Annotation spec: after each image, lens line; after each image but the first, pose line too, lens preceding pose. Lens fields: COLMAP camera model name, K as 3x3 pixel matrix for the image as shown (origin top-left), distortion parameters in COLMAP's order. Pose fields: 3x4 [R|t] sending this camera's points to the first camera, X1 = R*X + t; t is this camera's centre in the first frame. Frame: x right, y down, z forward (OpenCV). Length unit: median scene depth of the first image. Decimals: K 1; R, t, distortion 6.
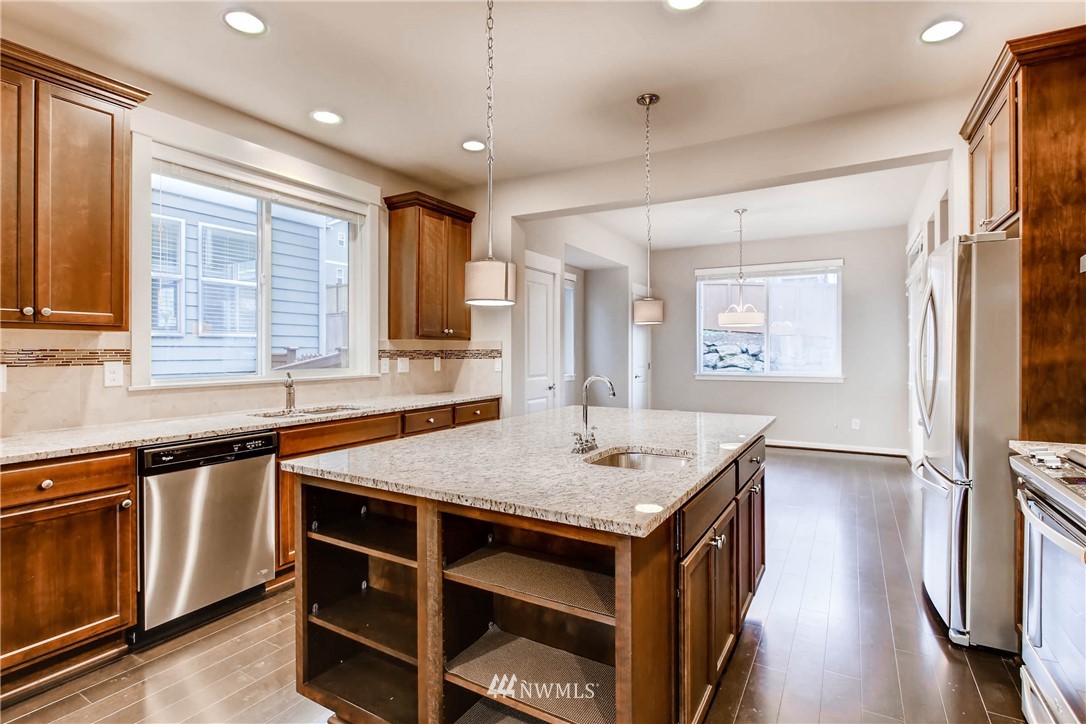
lens RADIAL K [[527.3, 0, 539.8], [0, 527.3, 352.4], [0, 0, 1]] dist [-0.008087, 0.000728]
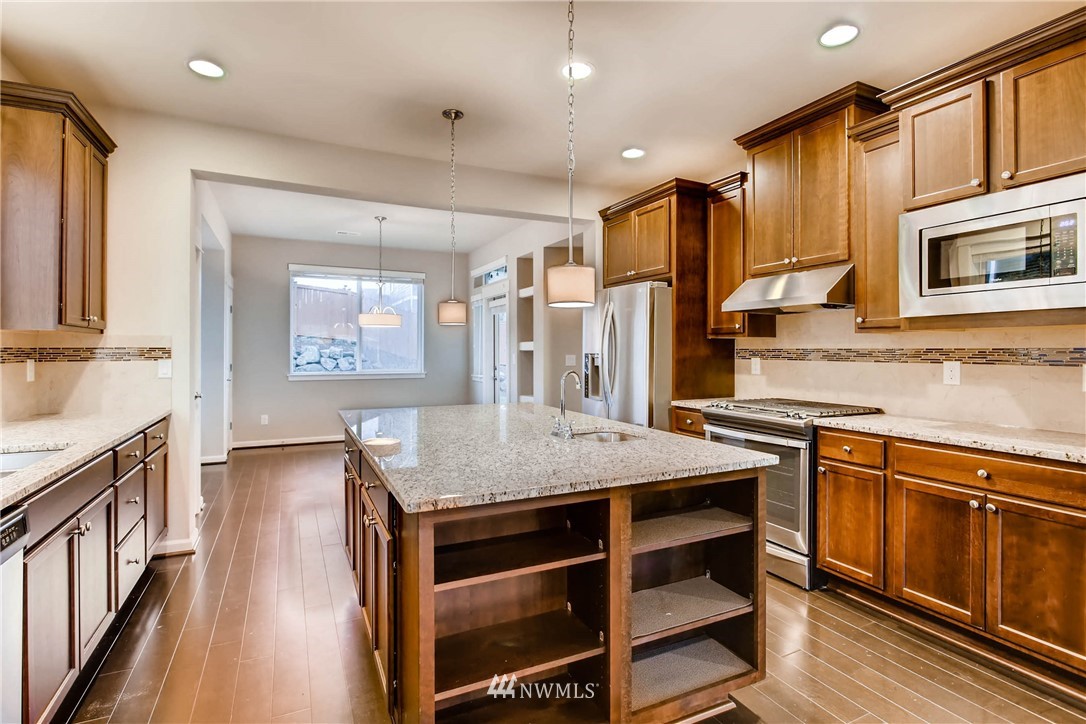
lens RADIAL K [[527.3, 0, 539.8], [0, 527.3, 352.4], [0, 0, 1]] dist [-0.008087, 0.000728]
pose [[0.556435, -0.001341, 0.830890, -0.584178], [0.000172, 0.999999, 0.001498, 0.000017], [-0.830891, -0.000691, 0.556435, 0.260569]]
